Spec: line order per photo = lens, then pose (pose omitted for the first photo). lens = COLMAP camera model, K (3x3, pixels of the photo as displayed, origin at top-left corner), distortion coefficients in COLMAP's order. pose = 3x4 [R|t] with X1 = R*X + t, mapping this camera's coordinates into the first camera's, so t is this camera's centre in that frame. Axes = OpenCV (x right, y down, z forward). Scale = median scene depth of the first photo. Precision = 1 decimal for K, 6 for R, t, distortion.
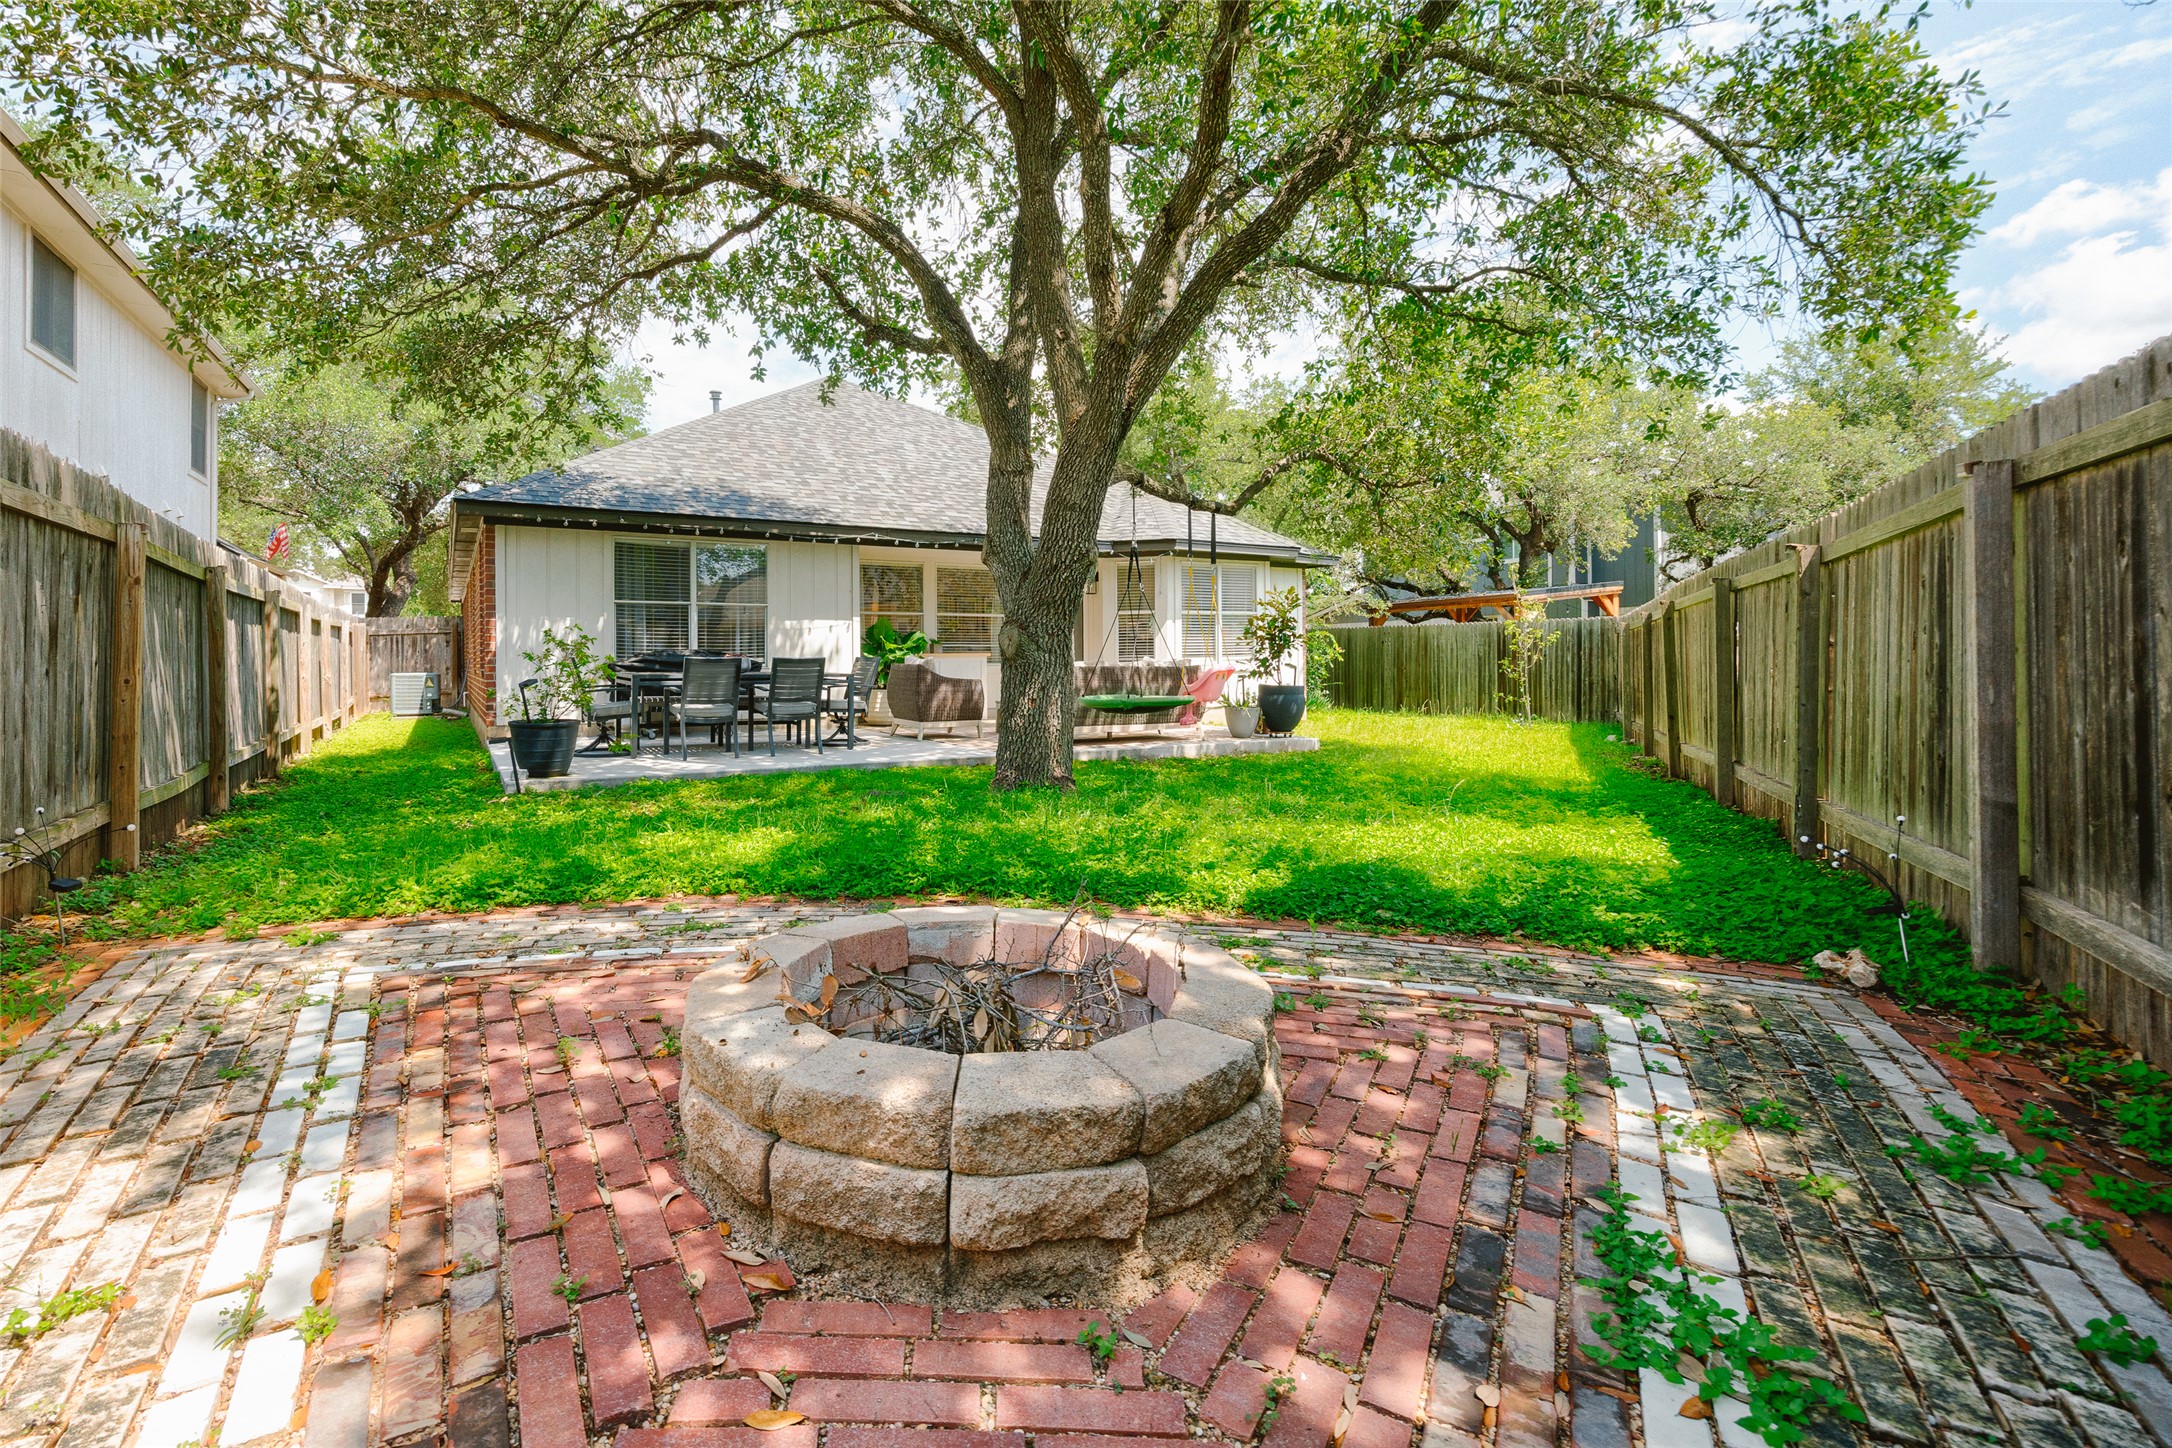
lens RADIAL K [[1089.9, 0, 1084.9], [0, 1089.9, 673.5], [0, 0, 1]] dist [0.001433, 0.000187]
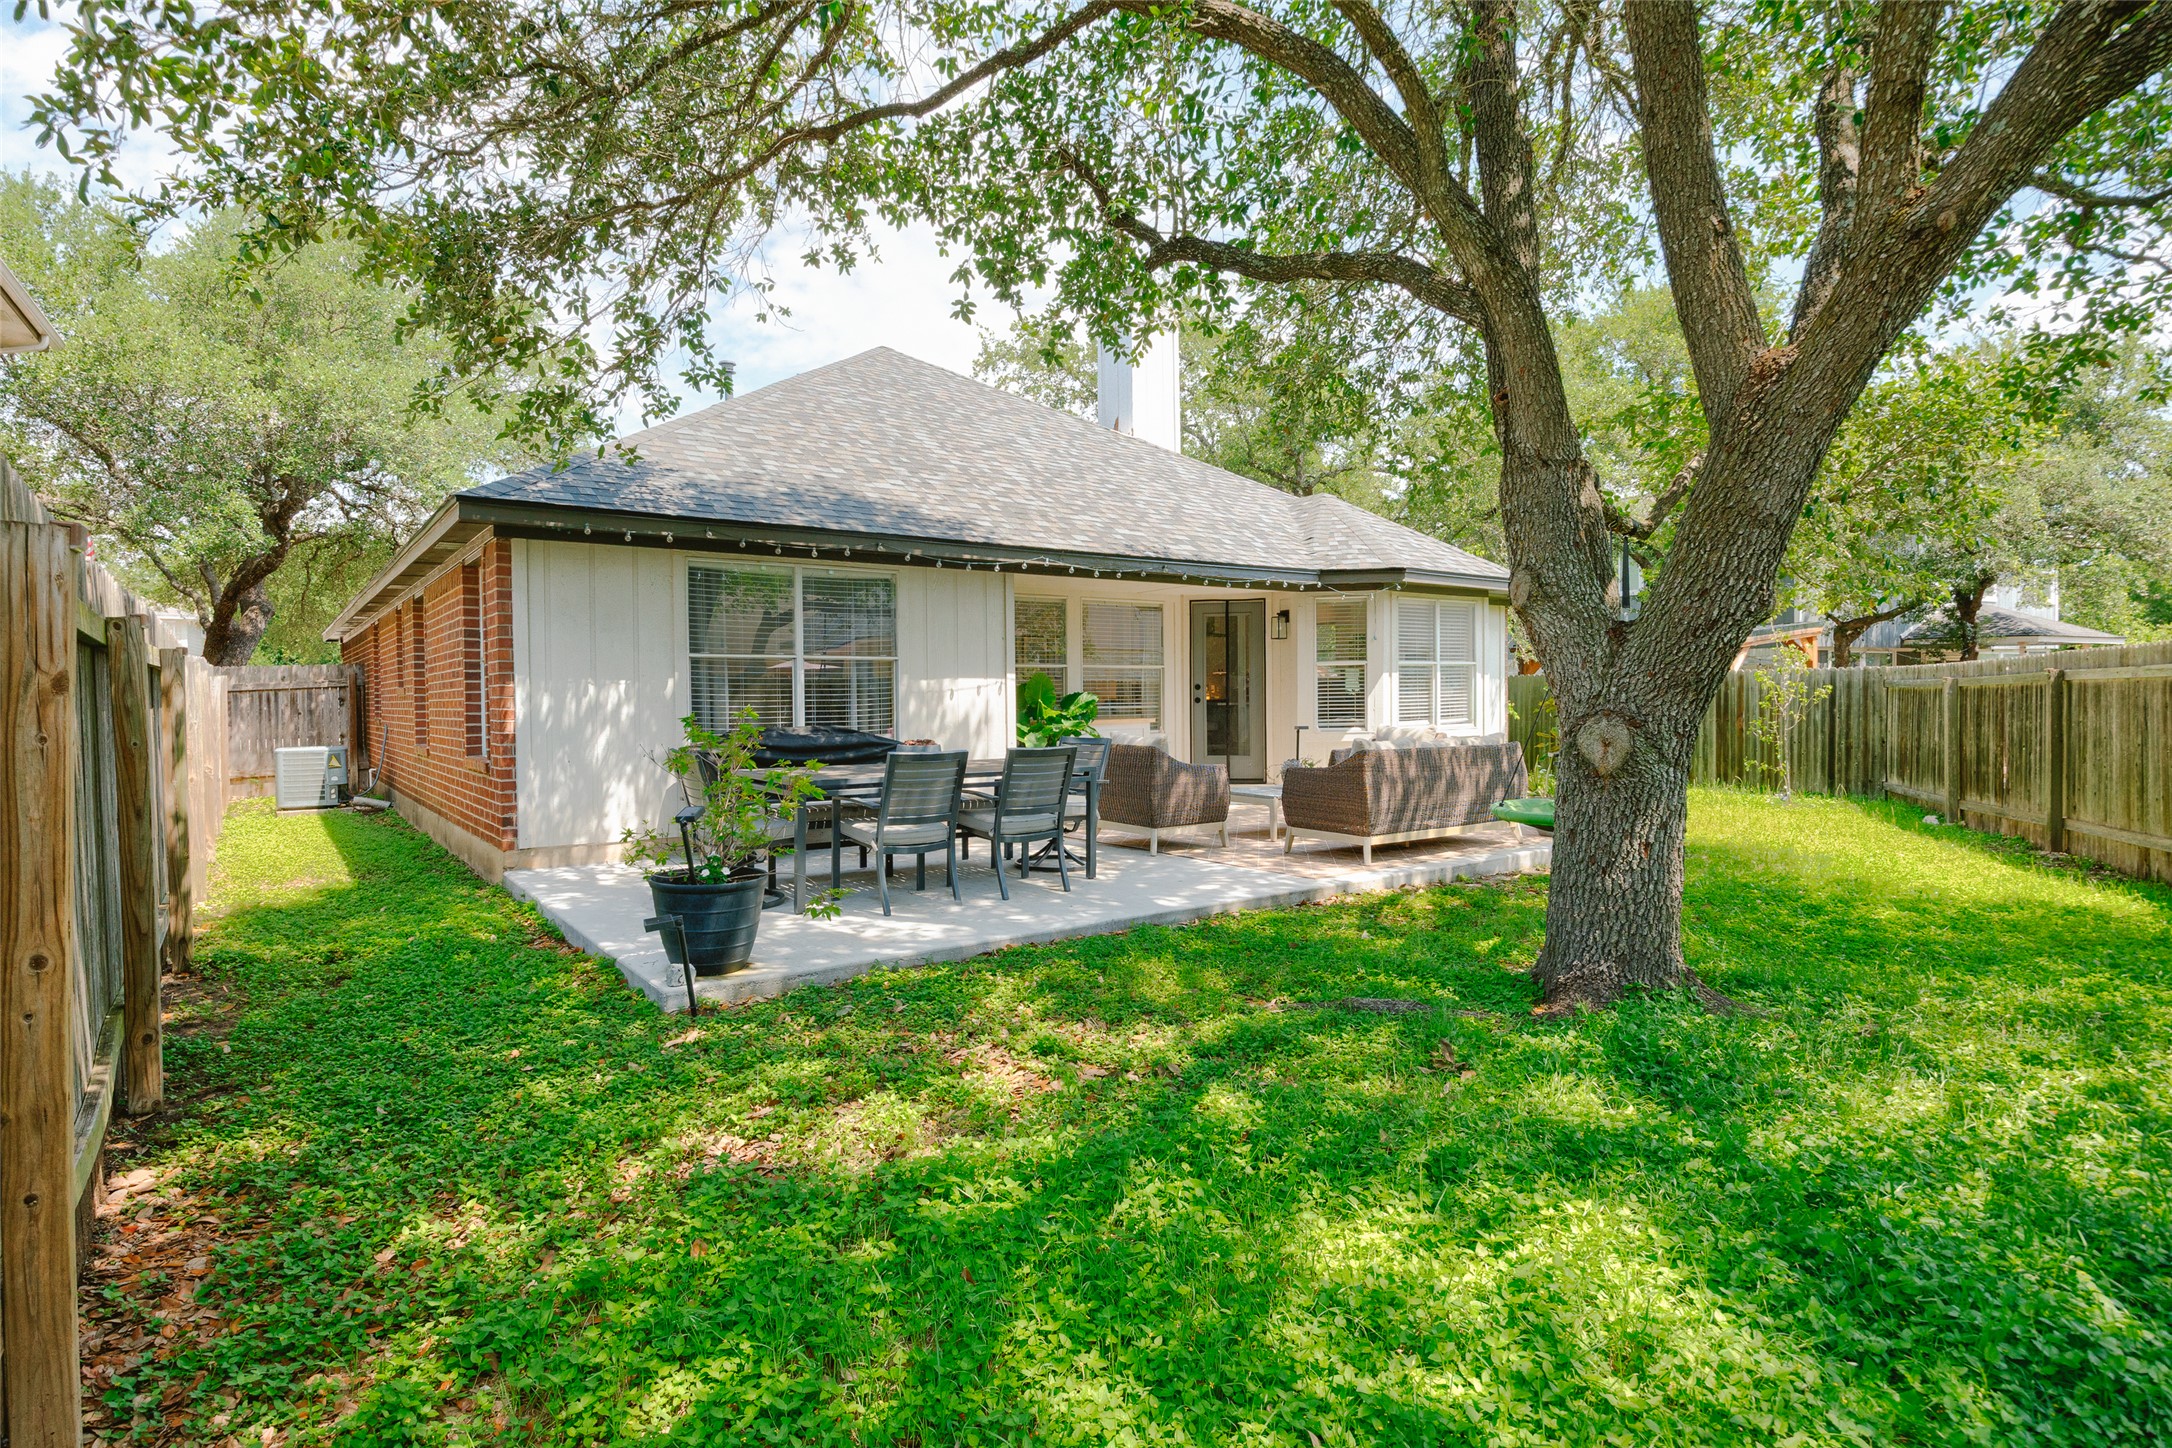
lens RADIAL K [[1119.8, 0, 1086.0], [0, 1119.8, 724.0], [0, 0, 1]] dist [-0.003224, -0.000945]
pose [[0.990795, -0.009642, 0.135027, -0.282731], [0.006789, 0.999744, 0.021572, -0.037146], [-0.135201, -0.020456, 0.990607, 0.285250]]
